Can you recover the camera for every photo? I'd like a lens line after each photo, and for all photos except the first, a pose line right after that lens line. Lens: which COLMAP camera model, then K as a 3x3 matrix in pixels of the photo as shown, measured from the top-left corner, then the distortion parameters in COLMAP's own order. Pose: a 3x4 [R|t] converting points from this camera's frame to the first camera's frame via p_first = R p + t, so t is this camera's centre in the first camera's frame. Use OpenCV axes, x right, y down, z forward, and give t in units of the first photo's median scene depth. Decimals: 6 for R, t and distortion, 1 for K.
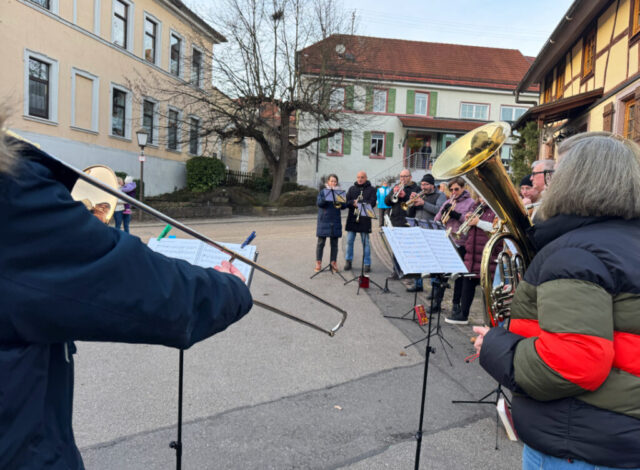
lens RADIAL K [[448.6, 0, 321.3], [0, 448.6, 233.5], [0, 0, 1]] dist [0.032319, -0.033683]
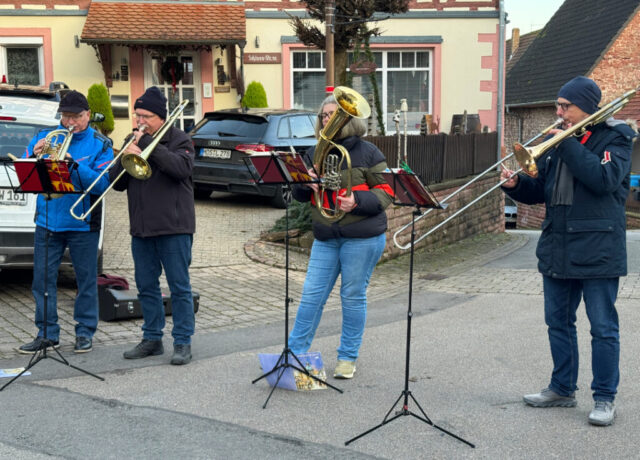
lens RADIAL K [[946.4, 0, 320.4], [0, 946.4, 228.0], [0, 0, 1]] dist [0.134173, 0.000000]
pose [[-0.378230, -0.147010, 0.913964, -0.403282], [0.038946, 0.983908, 0.174378, -0.045300], [-0.924892, 0.101551, -0.366418, 0.323871]]
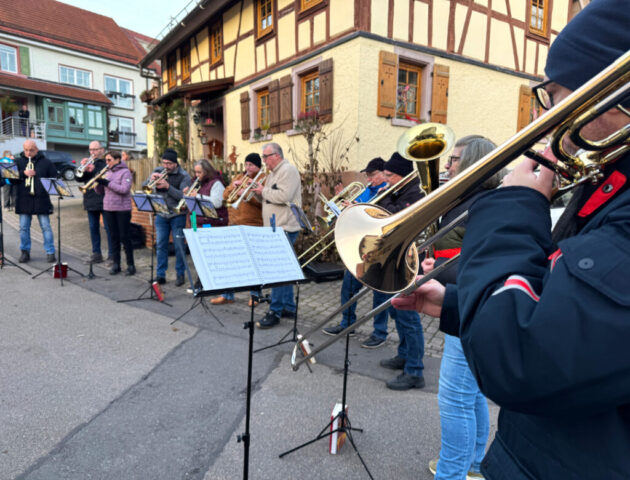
lens RADIAL K [[450.7, 0, 315.8], [0, 450.7, 243.2], [0, 0, 1]] dist [-0.001698, -0.022639]
pose [[0.683347, -0.118772, 0.720368, -0.119713], [0.060508, 0.992498, 0.106241, -0.005035], [-0.727582, -0.029011, 0.685407, 0.031929]]
